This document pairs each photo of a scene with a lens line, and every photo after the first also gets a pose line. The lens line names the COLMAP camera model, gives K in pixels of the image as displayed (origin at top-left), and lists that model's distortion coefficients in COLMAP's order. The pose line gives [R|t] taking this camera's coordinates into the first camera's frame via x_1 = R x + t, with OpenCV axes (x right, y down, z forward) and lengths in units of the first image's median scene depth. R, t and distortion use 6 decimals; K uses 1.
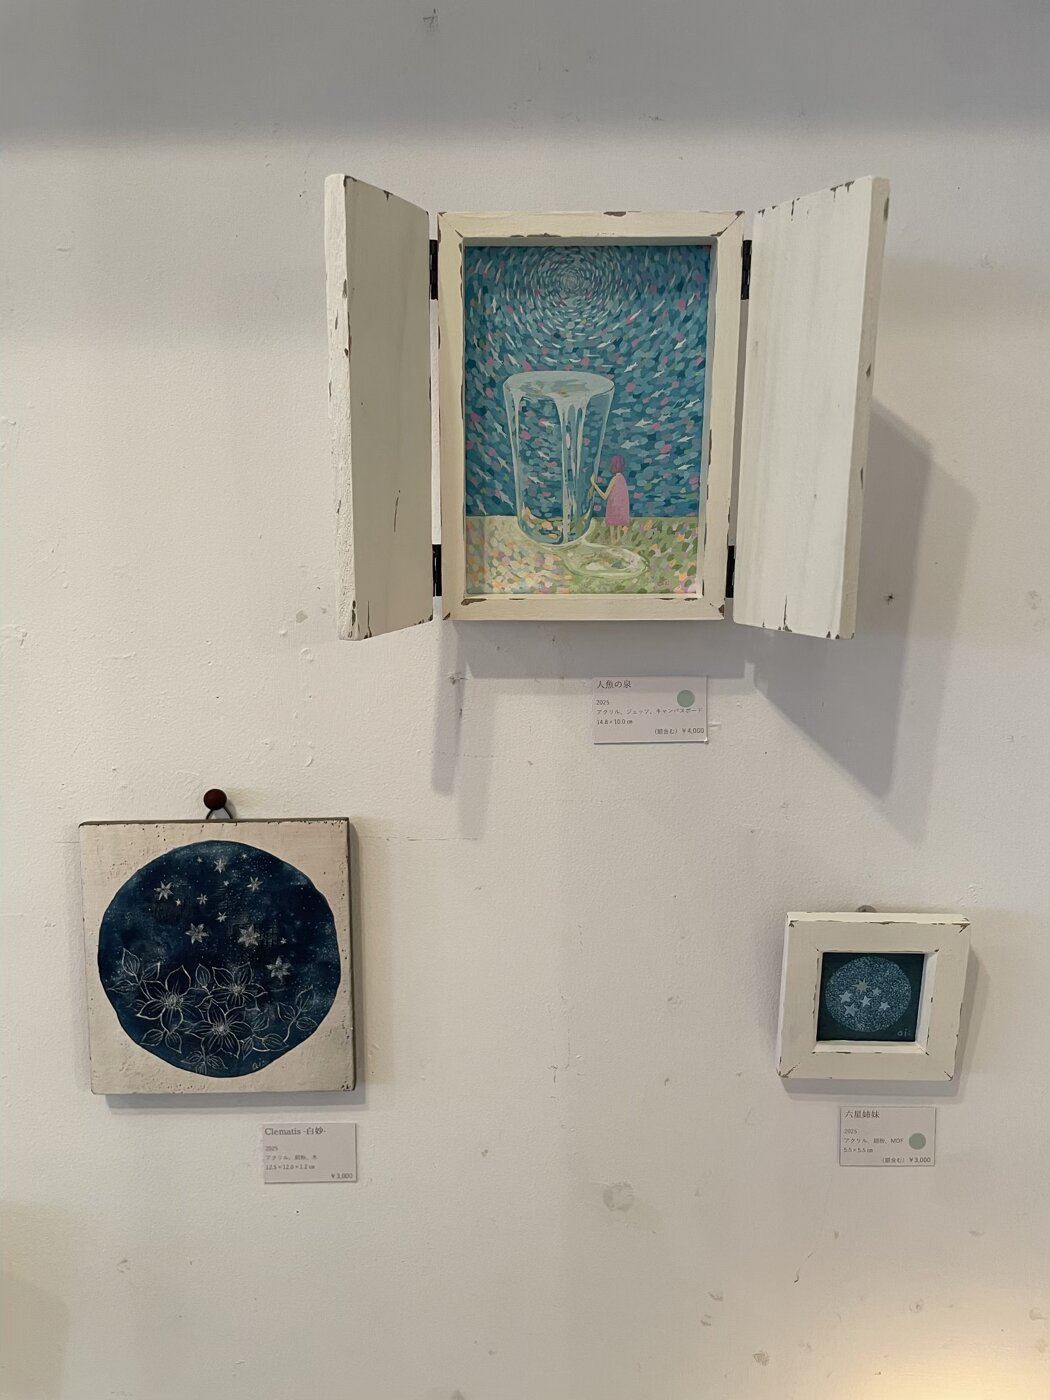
lens RADIAL K [[1018.2, 0, 534.8], [0, 1018.2, 703.0], [0, 0, 1]] dist [0.061019, -0.073259]
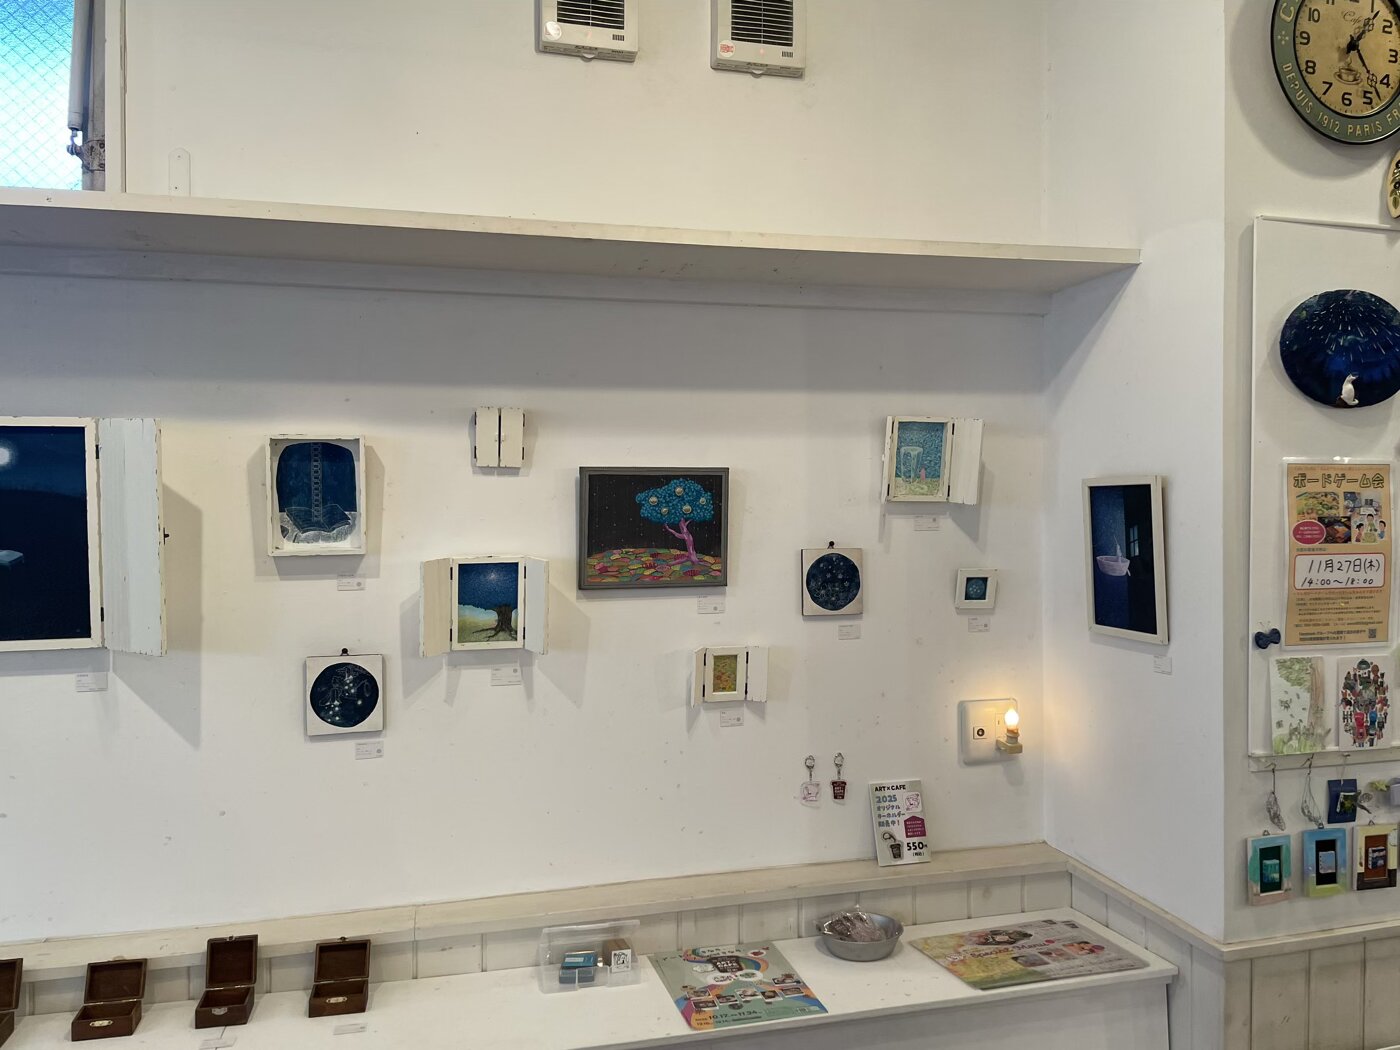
lens RADIAL K [[1018.2, 0, 707.6], [0, 1018.2, 522.8], [0, 0, 1]] dist [0.061019, -0.073259]
pose [[0.971425, 0.002269, 0.237335, -1.793663], [0.015594, 0.997183, -0.073362, 0.307632], [-0.236833, 0.074967, 0.968654, -2.922438]]
